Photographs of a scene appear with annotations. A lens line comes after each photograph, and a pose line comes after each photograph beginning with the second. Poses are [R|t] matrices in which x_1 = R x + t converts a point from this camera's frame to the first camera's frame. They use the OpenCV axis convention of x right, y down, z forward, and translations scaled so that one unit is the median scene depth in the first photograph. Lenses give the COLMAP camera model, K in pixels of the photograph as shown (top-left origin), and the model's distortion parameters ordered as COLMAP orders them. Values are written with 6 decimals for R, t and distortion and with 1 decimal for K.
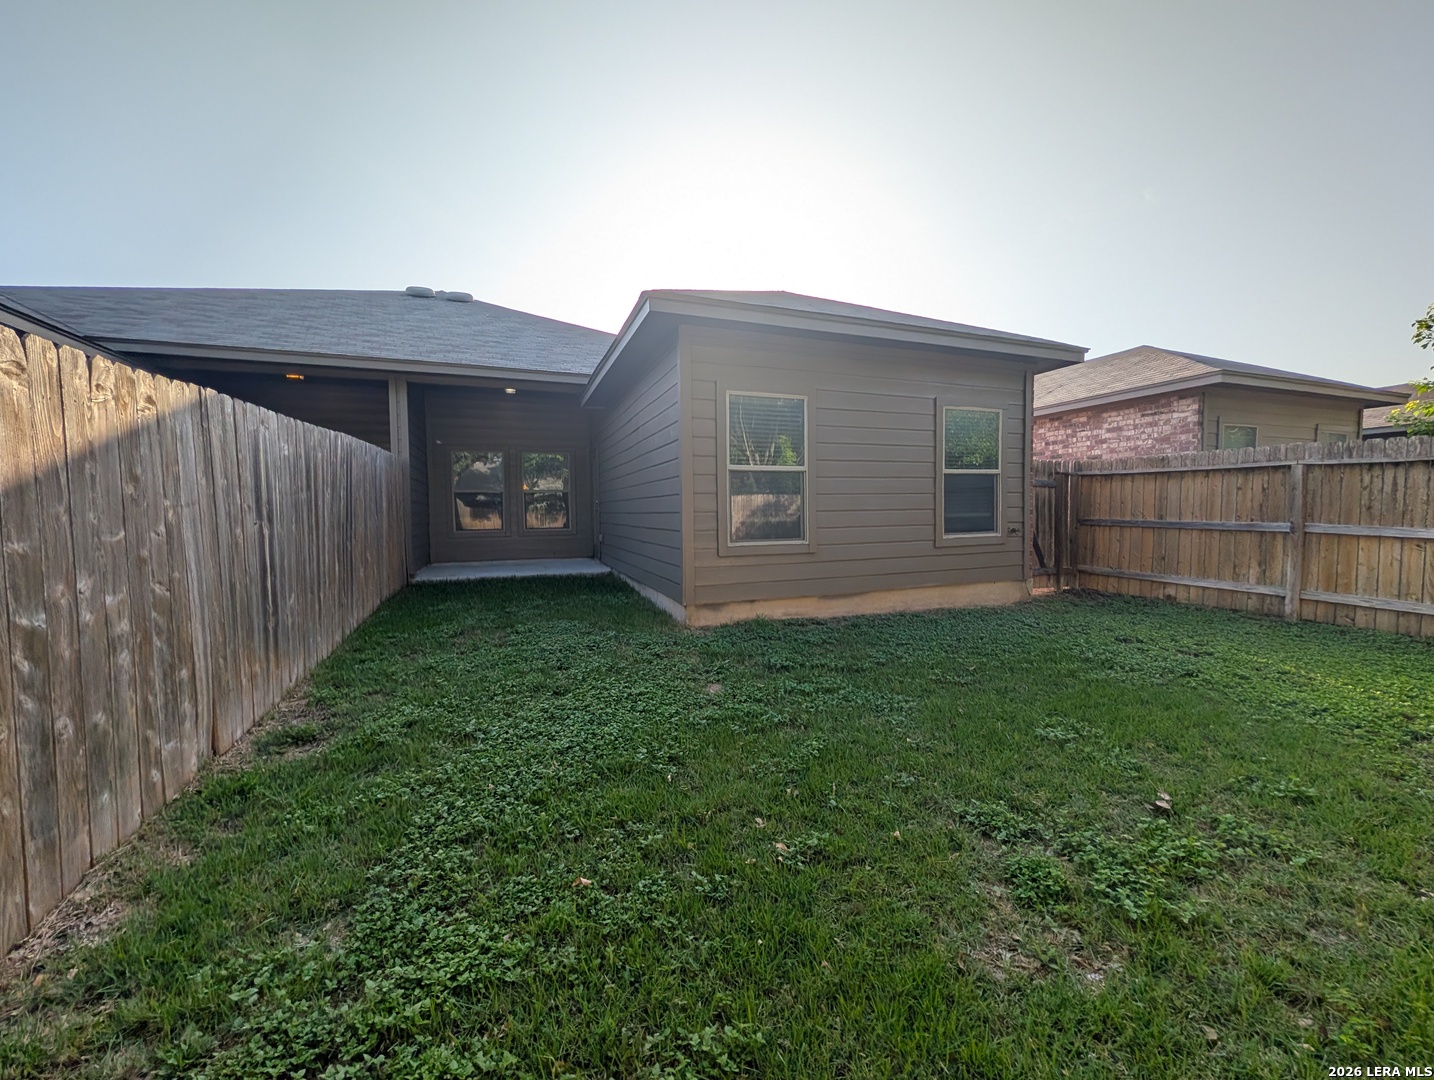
lens RADIAL K [[562.5, 0, 712.8], [0, 562.5, 530.7], [0, 0, 1]] dist [0.000465, 0.000191]
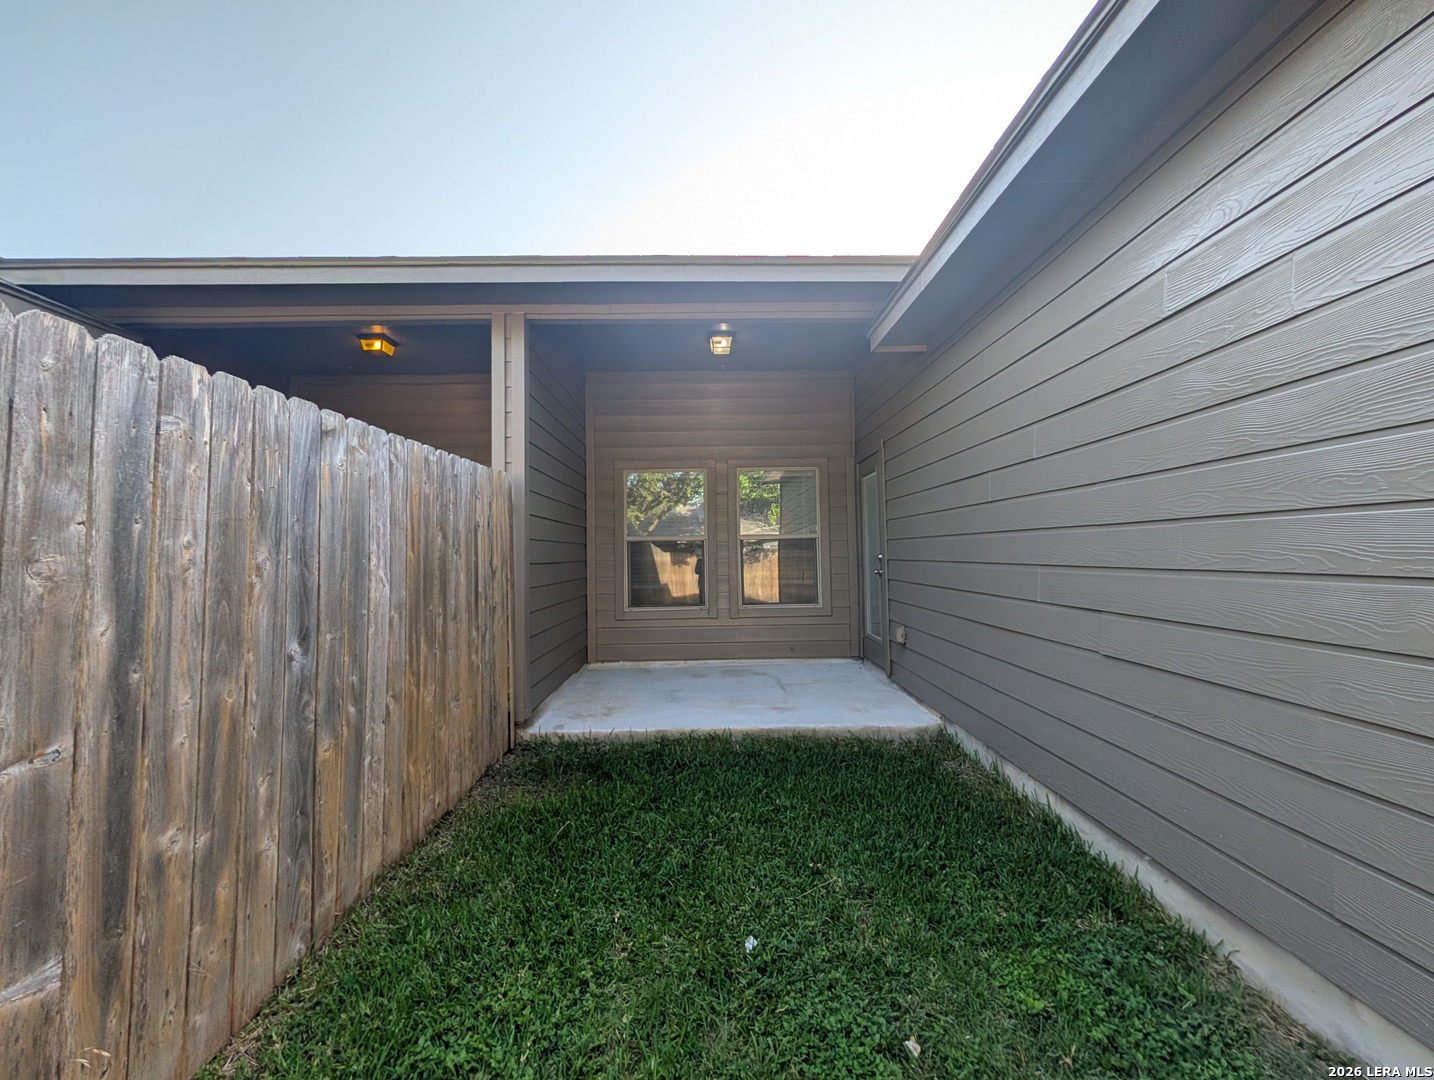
lens RADIAL K [[562.5, 0, 712.8], [0, 562.5, 530.7], [0, 0, 1]] dist [0.000465, 0.000191]
pose [[0.943576, -0.013484, -0.330883, -0.185523], [-0.010587, 0.997432, -0.070838, -0.040034], [0.330988, 0.070344, 0.941009, 0.487359]]
